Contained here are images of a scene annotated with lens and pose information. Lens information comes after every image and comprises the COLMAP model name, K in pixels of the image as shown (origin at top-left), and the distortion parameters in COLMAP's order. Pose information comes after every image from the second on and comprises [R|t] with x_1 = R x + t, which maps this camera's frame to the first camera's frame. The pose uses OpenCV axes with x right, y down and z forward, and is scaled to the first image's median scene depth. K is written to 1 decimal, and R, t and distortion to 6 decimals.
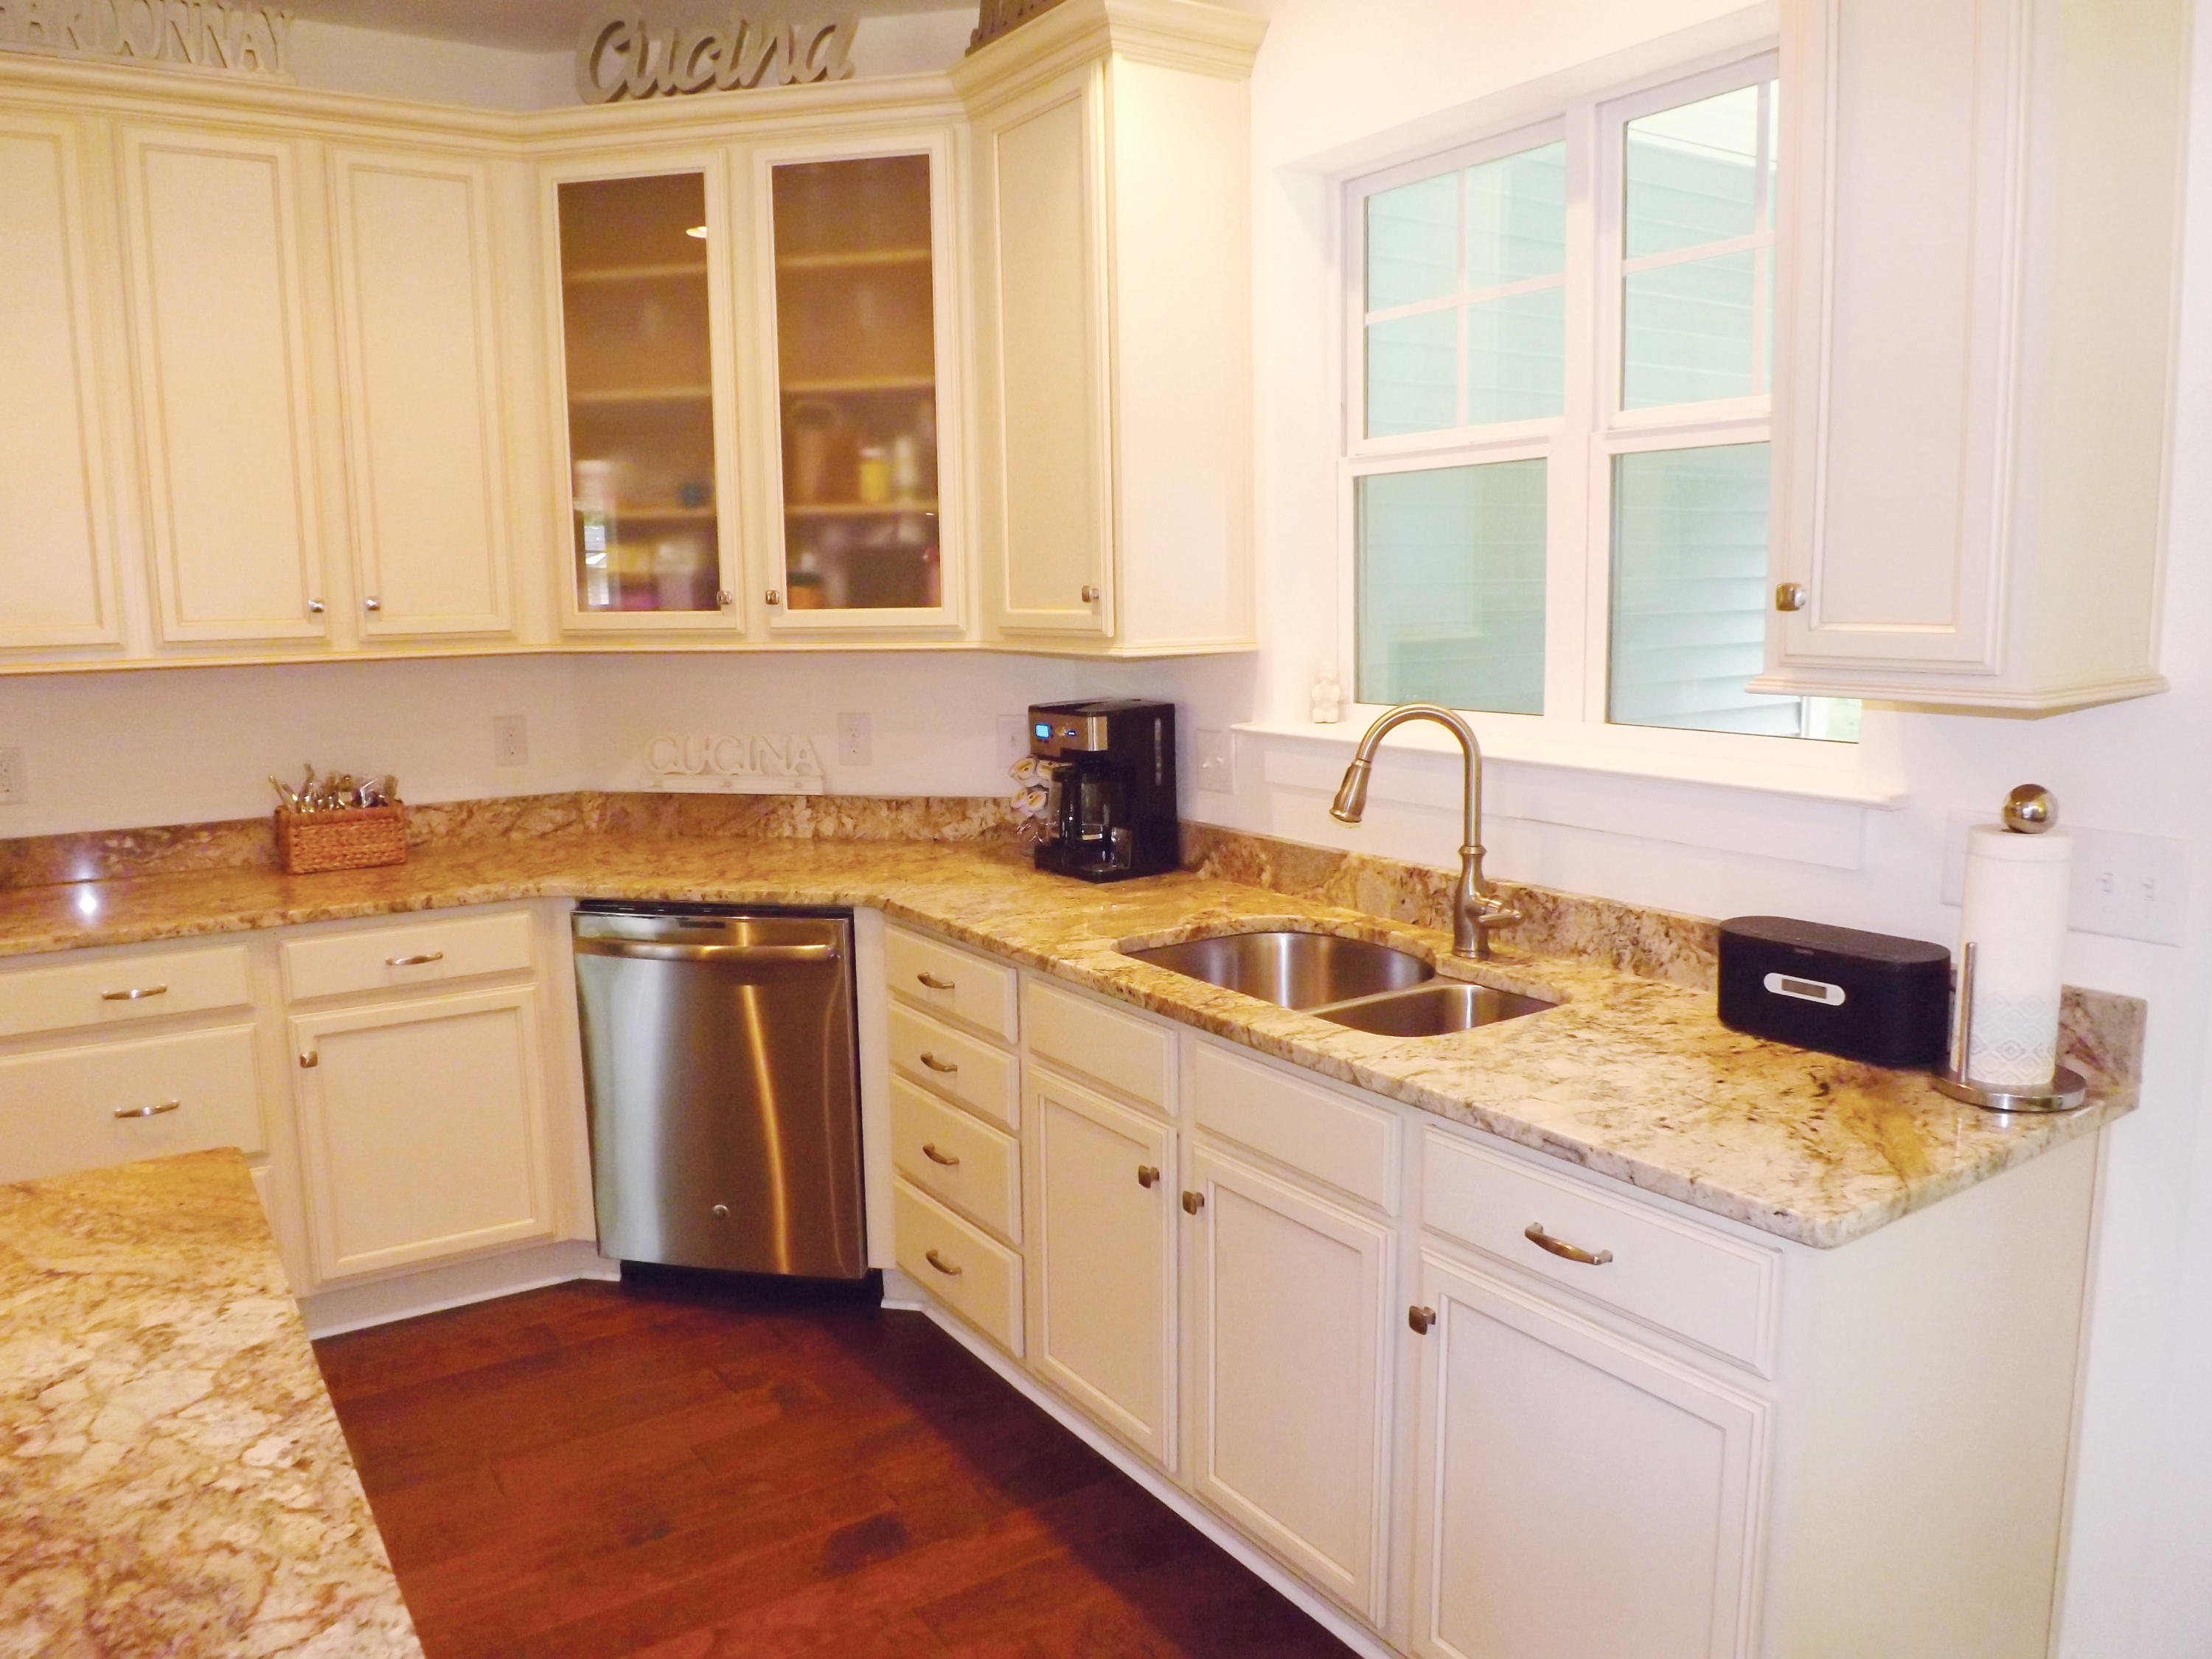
lens RADIAL K [[1582.2, 0, 1097.8], [0, 1582.2, 835.8], [0, 0, 1]] dist [-0.062008, 0.010109]
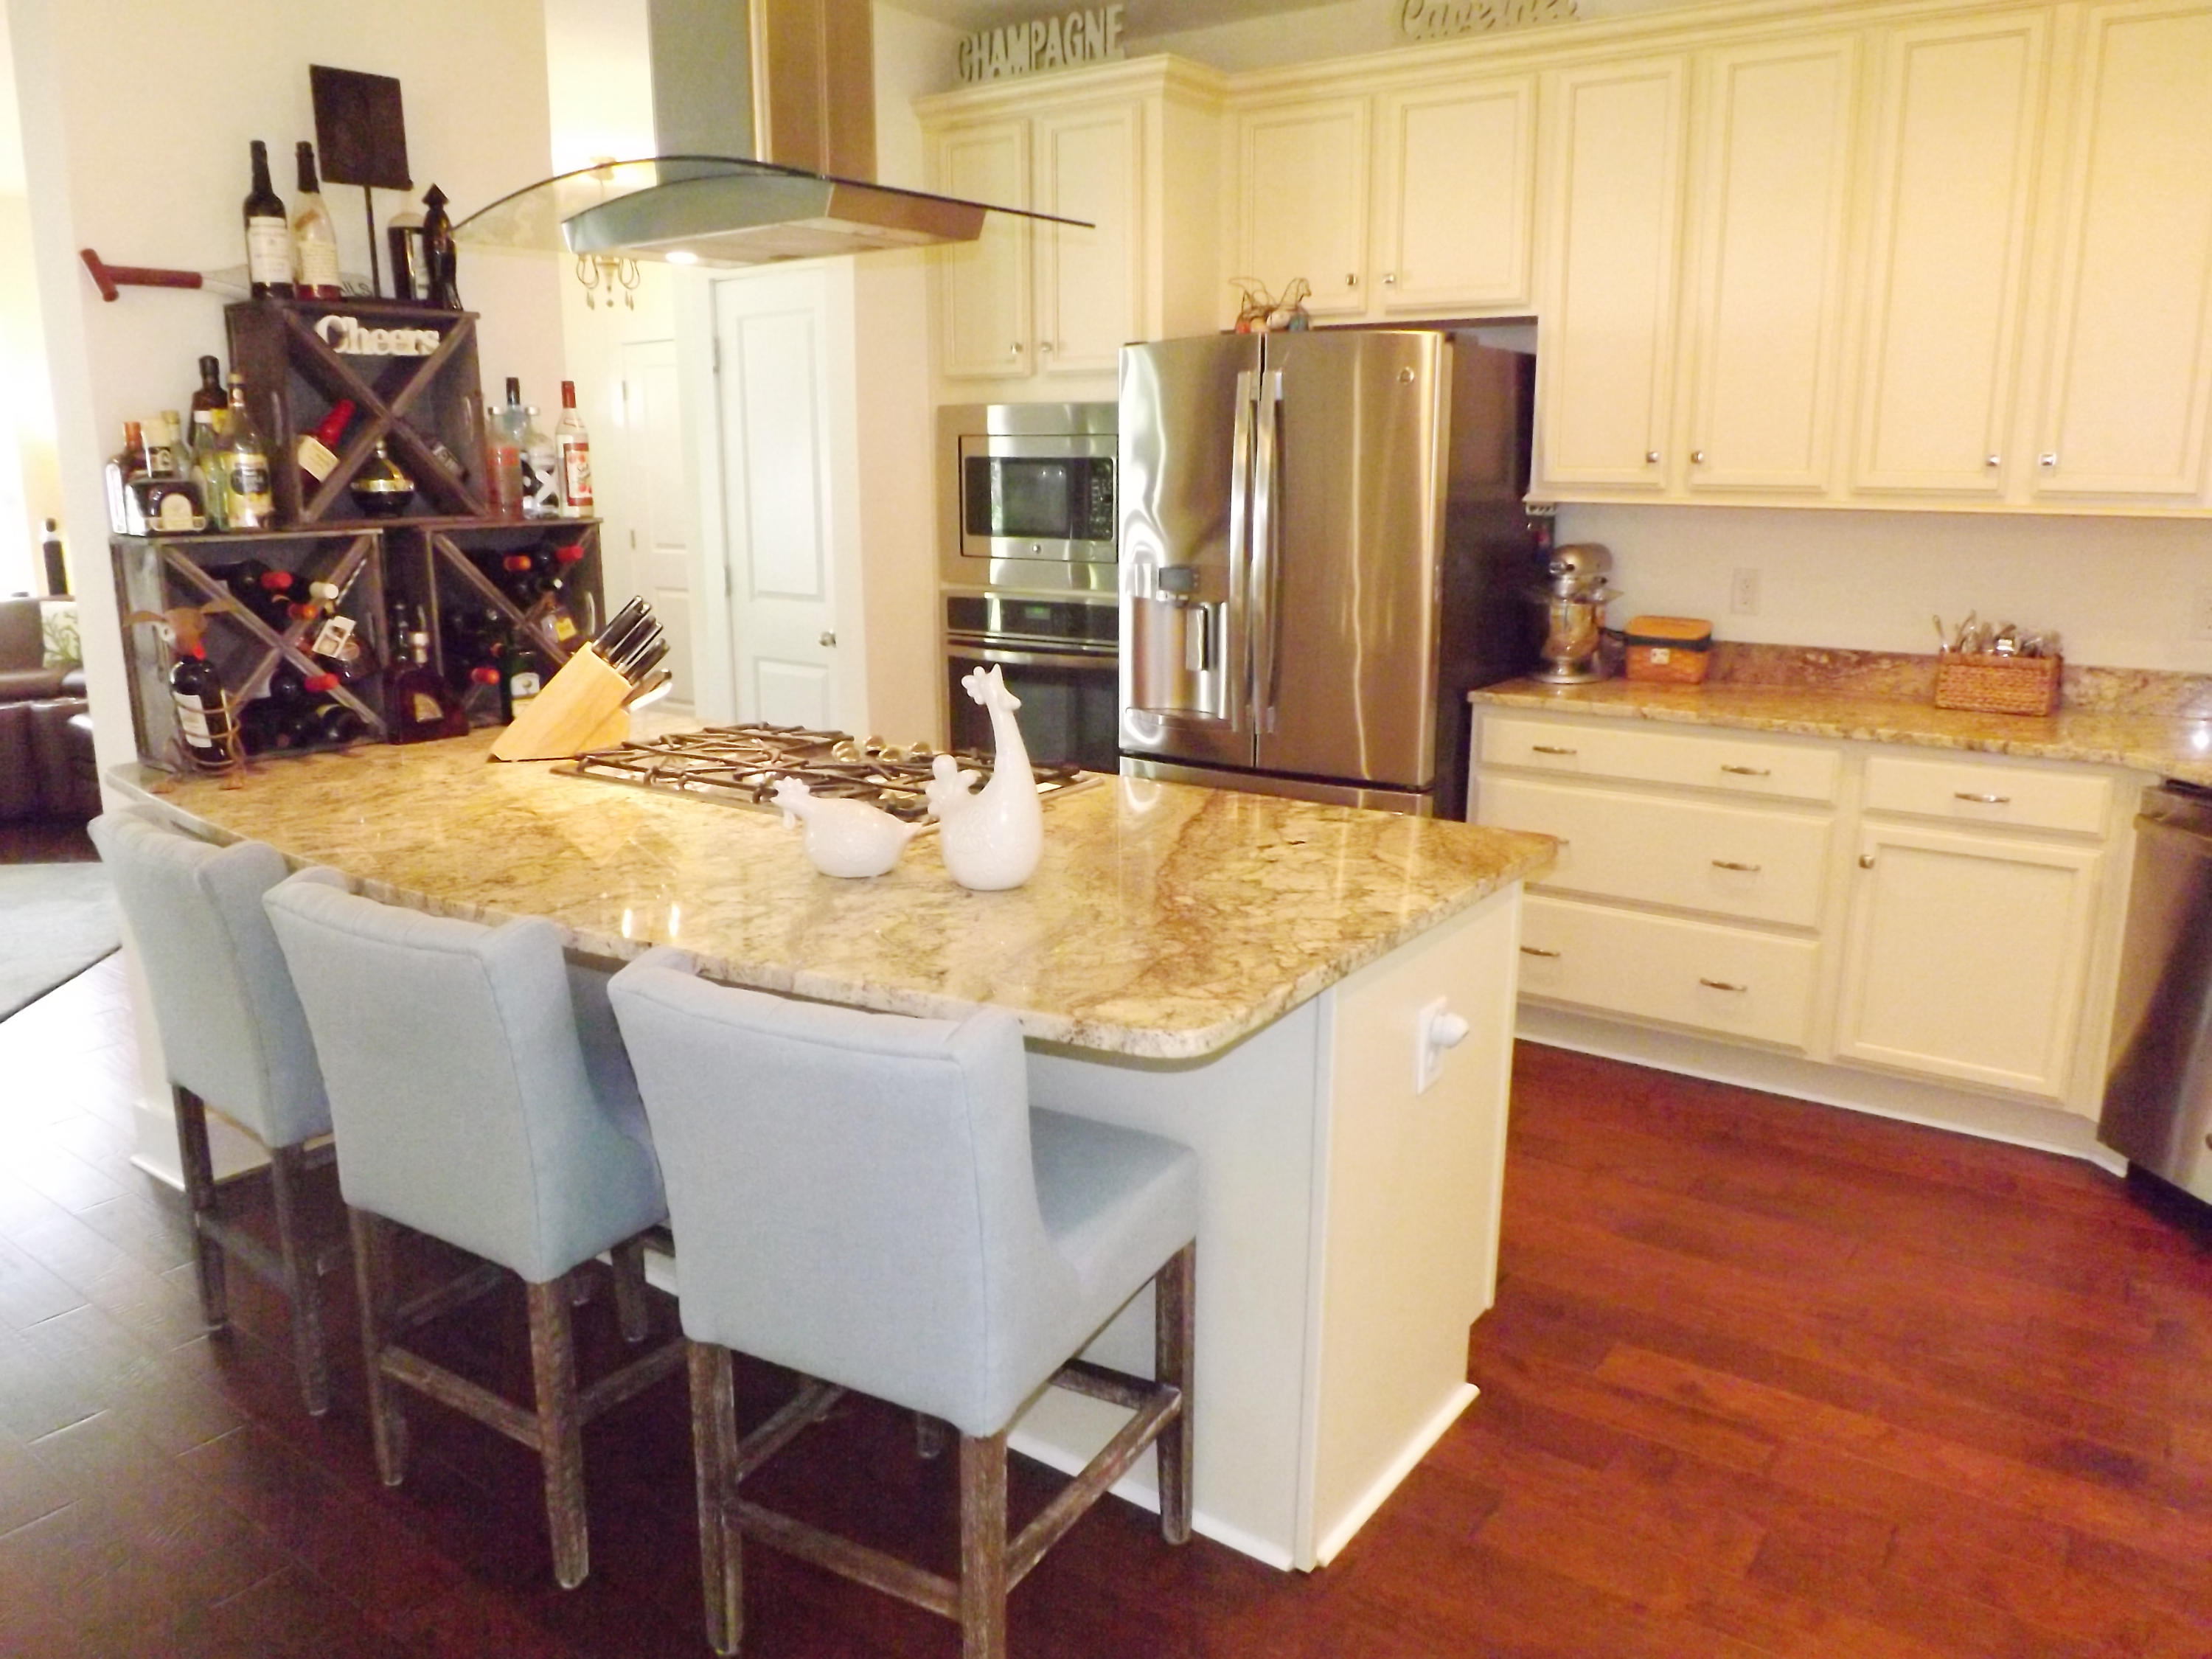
lens RADIAL K [[1596.8, 0, 1104.7], [0, 1596.8, 849.0], [0, 0, 1]] dist [-0.078215, 0.045337]
pose [[0.361176, 0.232154, -0.903137, 0.308669], [-0.150975, 0.970294, 0.189040, 0.001185], [0.920195, 0.068075, 0.385497, 0.038581]]
